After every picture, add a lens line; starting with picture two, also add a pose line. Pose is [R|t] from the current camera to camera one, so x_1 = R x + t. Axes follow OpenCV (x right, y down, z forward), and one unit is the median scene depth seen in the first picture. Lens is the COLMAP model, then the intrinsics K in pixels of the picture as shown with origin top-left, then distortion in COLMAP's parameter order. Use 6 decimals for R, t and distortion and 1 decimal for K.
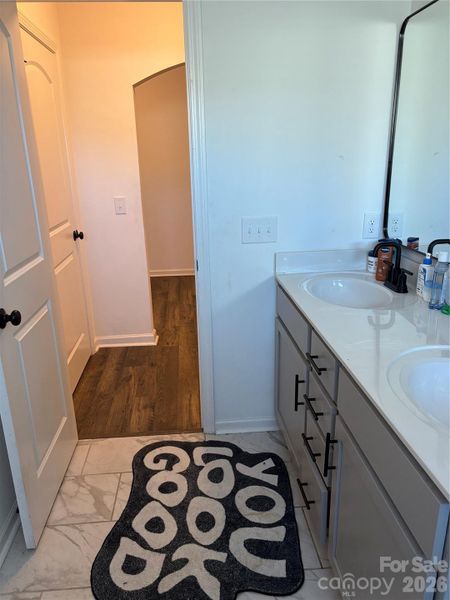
lens RADIAL K [[460.7, 0, 225.0], [0, 460.7, 300.0], [0, 0, 1]] dist [0.070096, -0.077692]
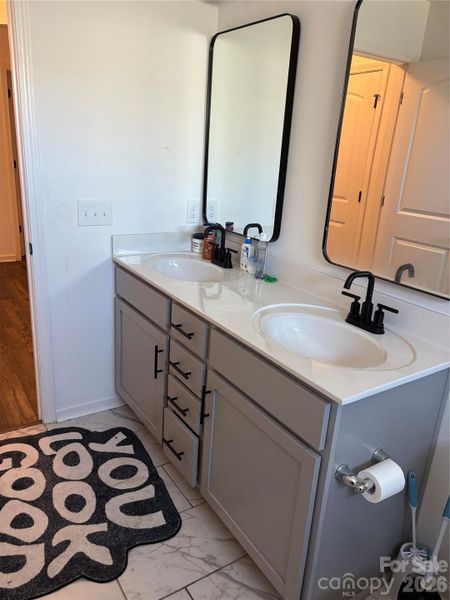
lens RADIAL K [[460.7, 0, 225.0], [0, 460.7, 300.0], [0, 0, 1]] dist [0.070096, -0.077692]
pose [[0.867489, -0.072552, 0.492137, -0.209440], [0.061398, 0.997359, 0.038806, 0.018997], [-0.493653, -0.003447, 0.869652, -0.031222]]
